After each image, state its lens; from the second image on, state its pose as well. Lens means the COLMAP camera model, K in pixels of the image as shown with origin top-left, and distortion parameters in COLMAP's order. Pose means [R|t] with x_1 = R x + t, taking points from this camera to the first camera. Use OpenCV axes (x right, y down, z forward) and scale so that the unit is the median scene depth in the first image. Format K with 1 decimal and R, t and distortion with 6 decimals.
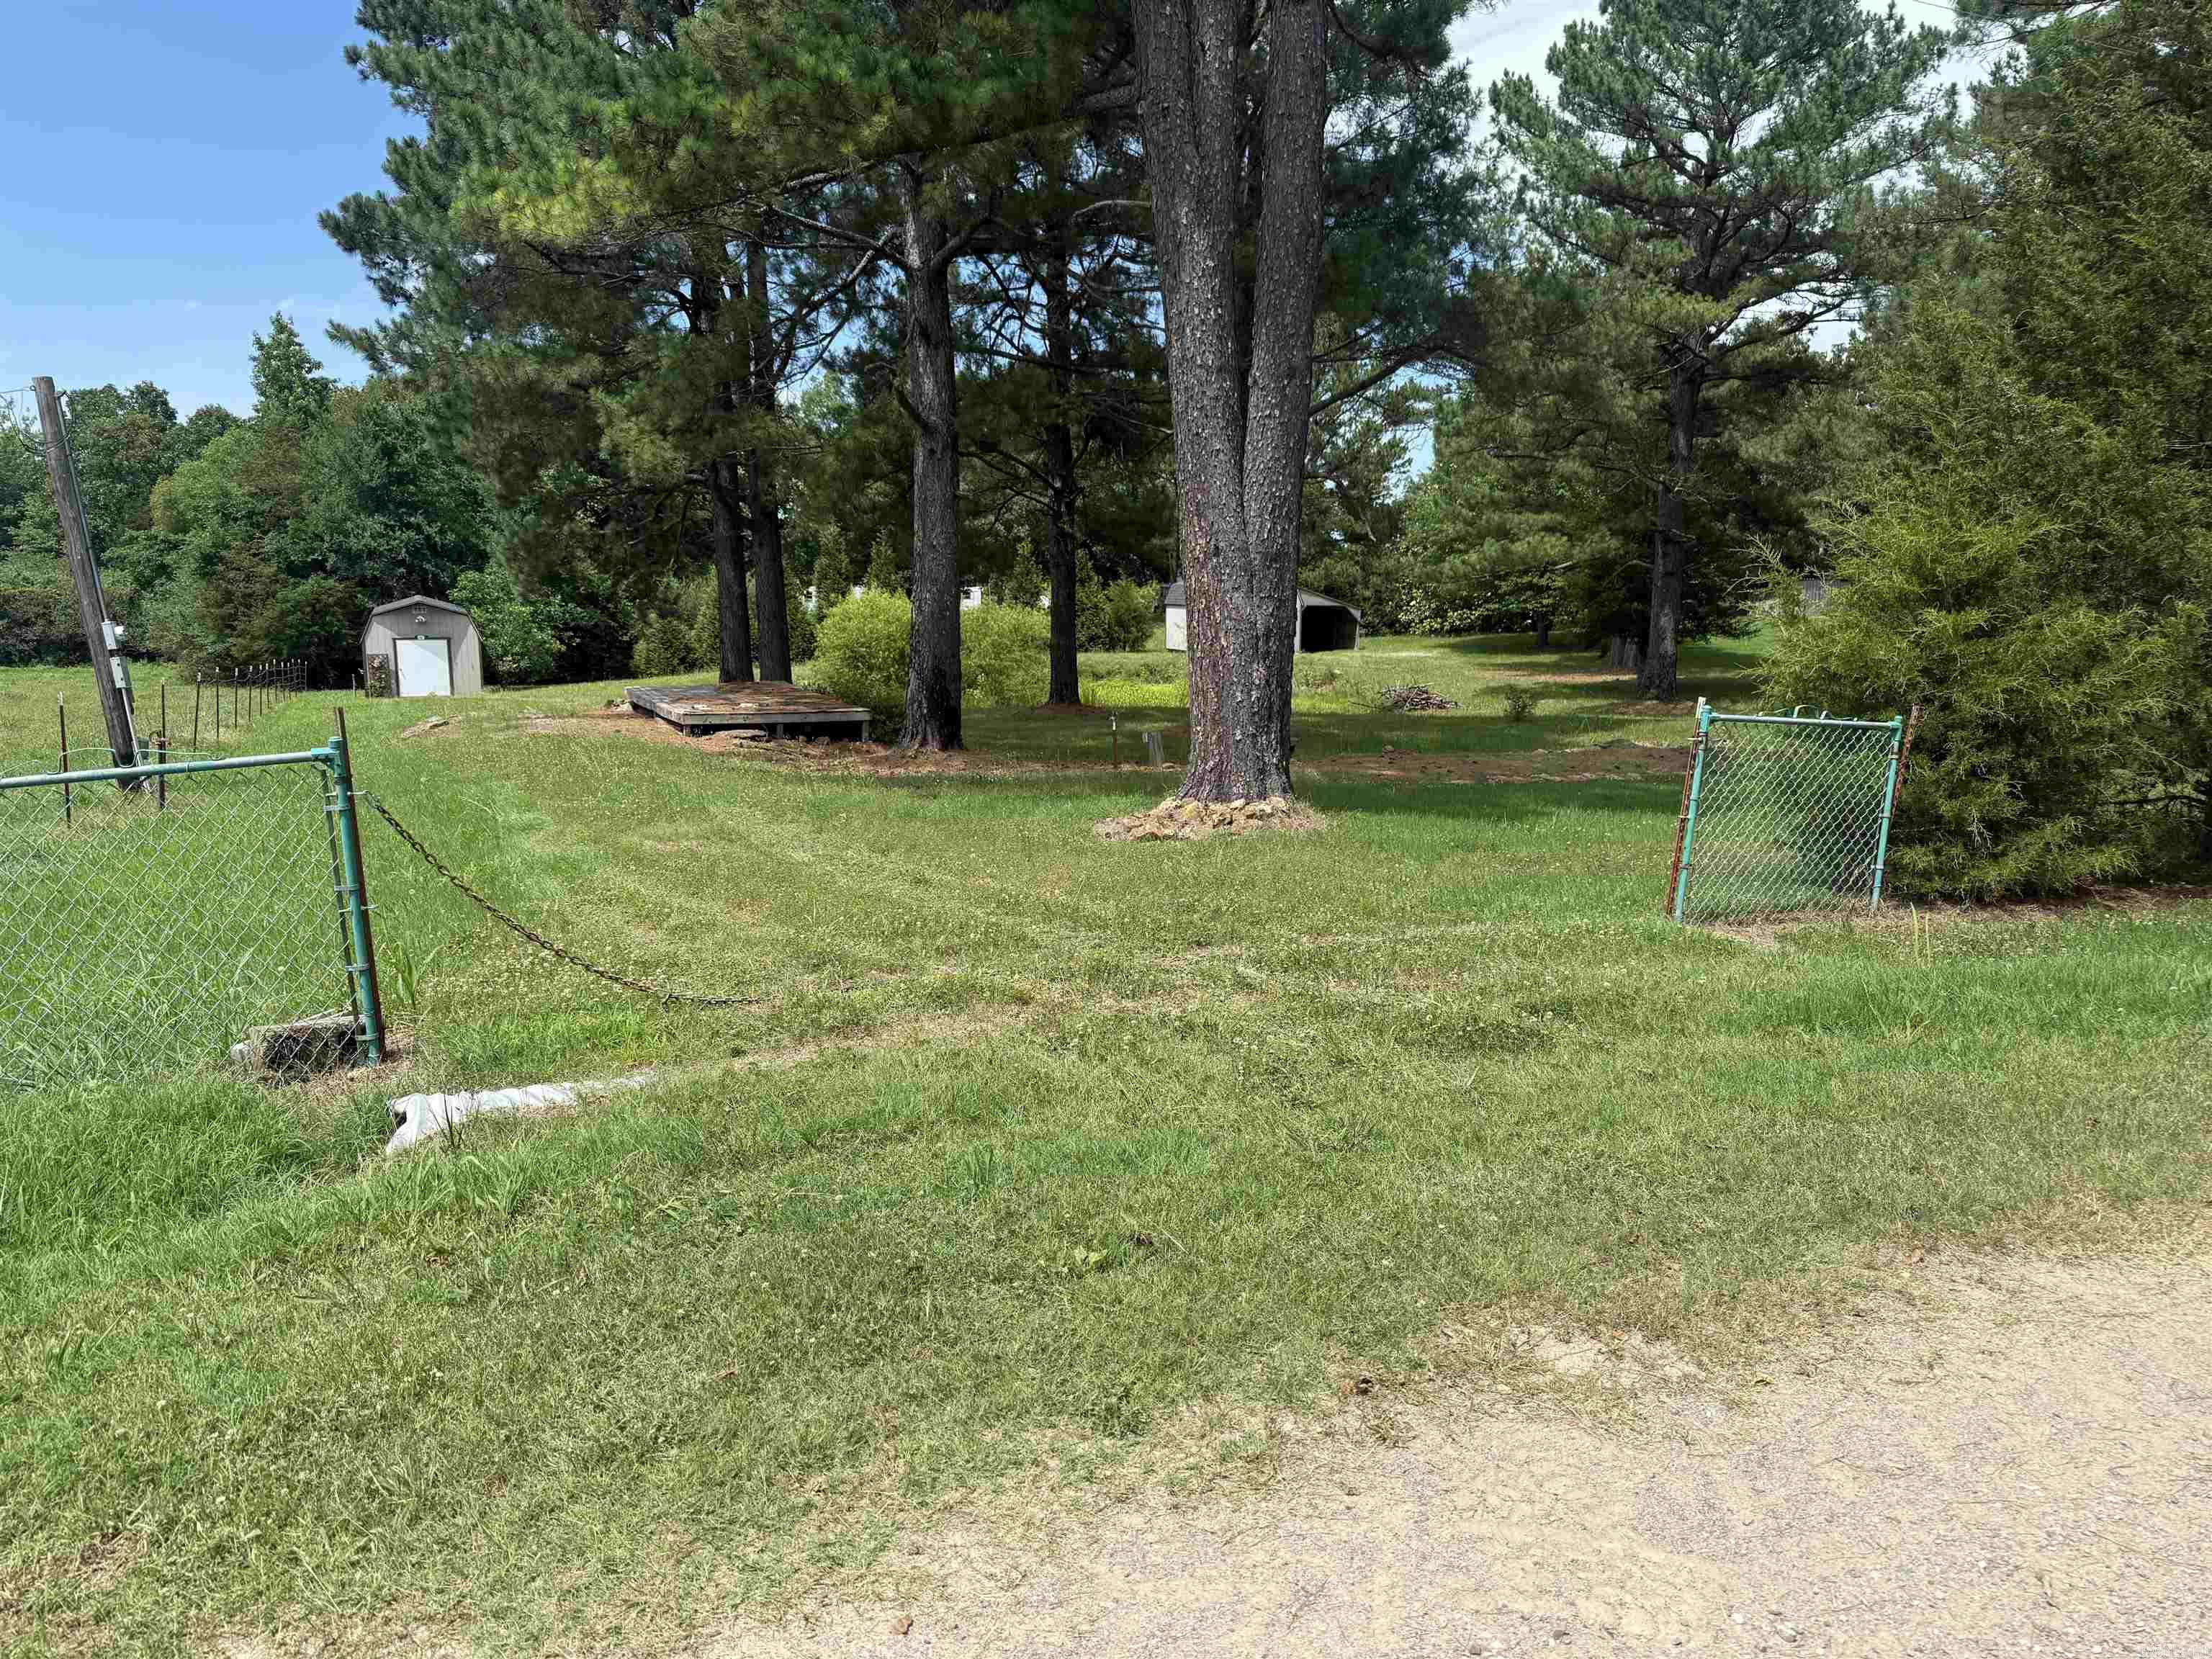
lens RADIAL K [[1549.8, 0, 1066.0], [0, 1549.8, 818.1], [0, 0, 1]] dist [0.050209, -0.073494]
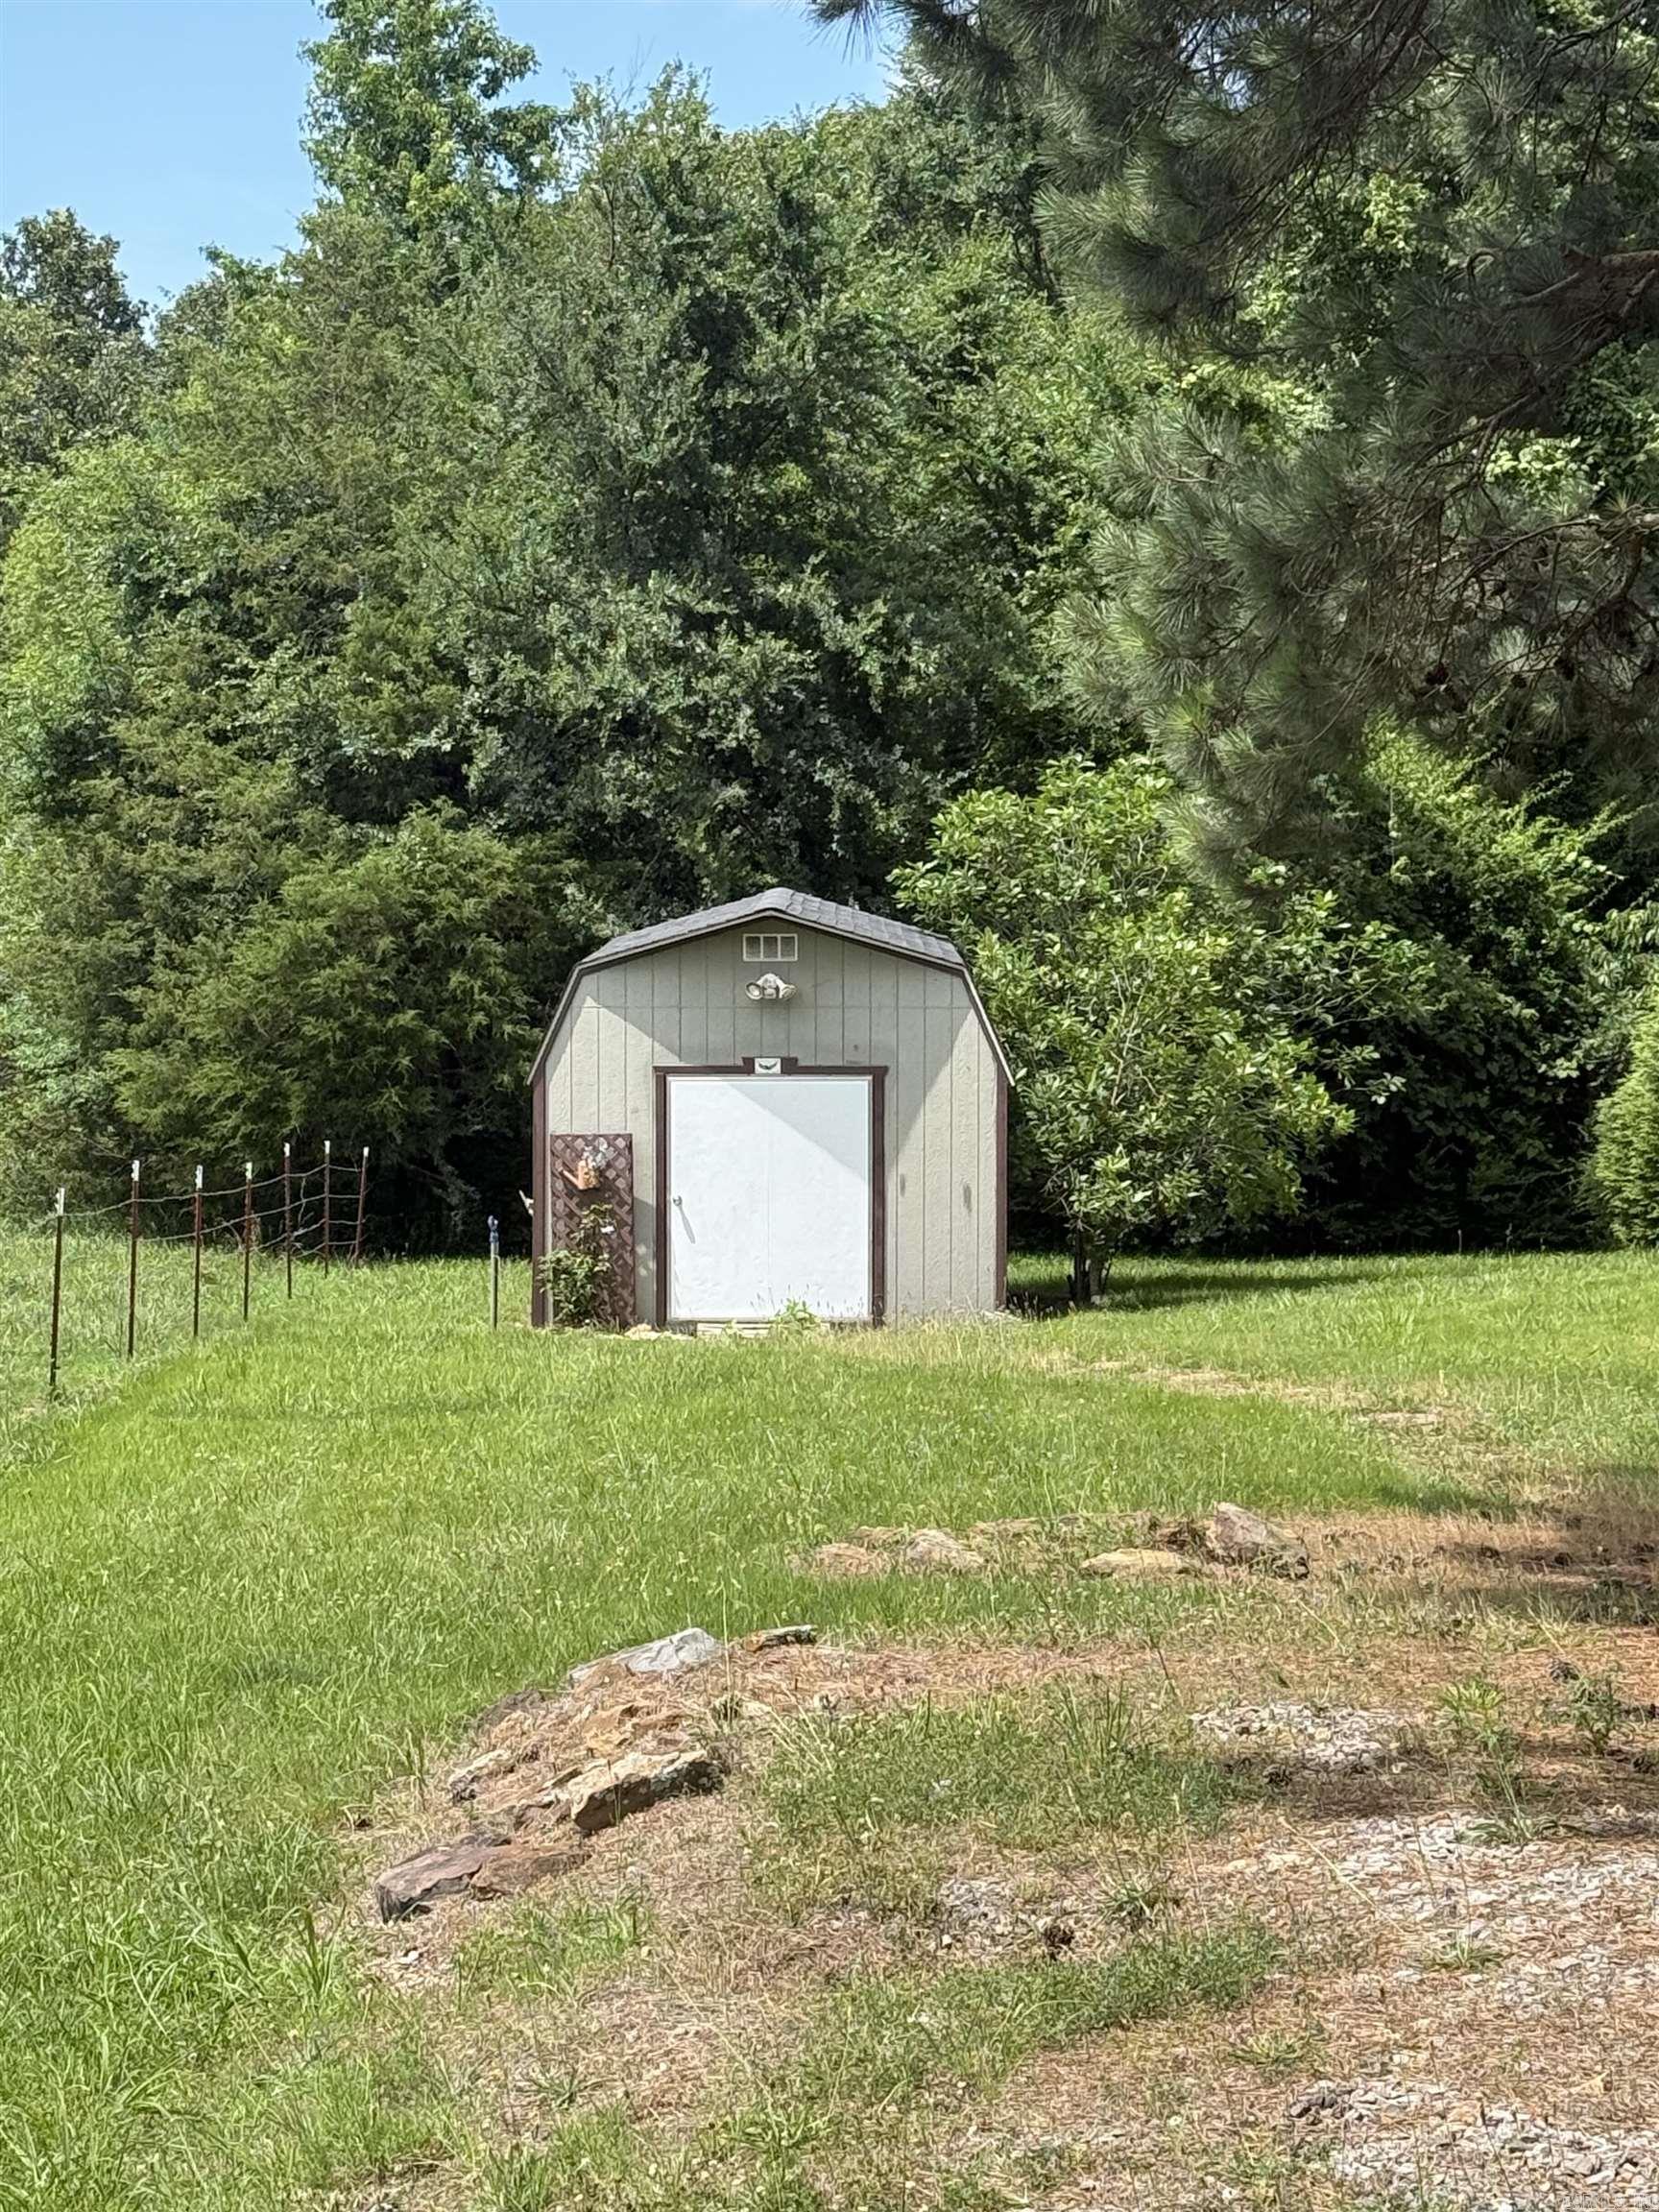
lens RADIAL K [[5093.9, 0, 828.8], [0, 5093.9, 1104.2], [0, 0, 1]] dist [0.242132, 0.000000]
pose [[0.923158, 0.020210, -0.383890, -0.095891], [-0.060103, 0.993924, -0.092209, -0.034317], [0.379694, 0.108196, 0.918763, 0.259131]]
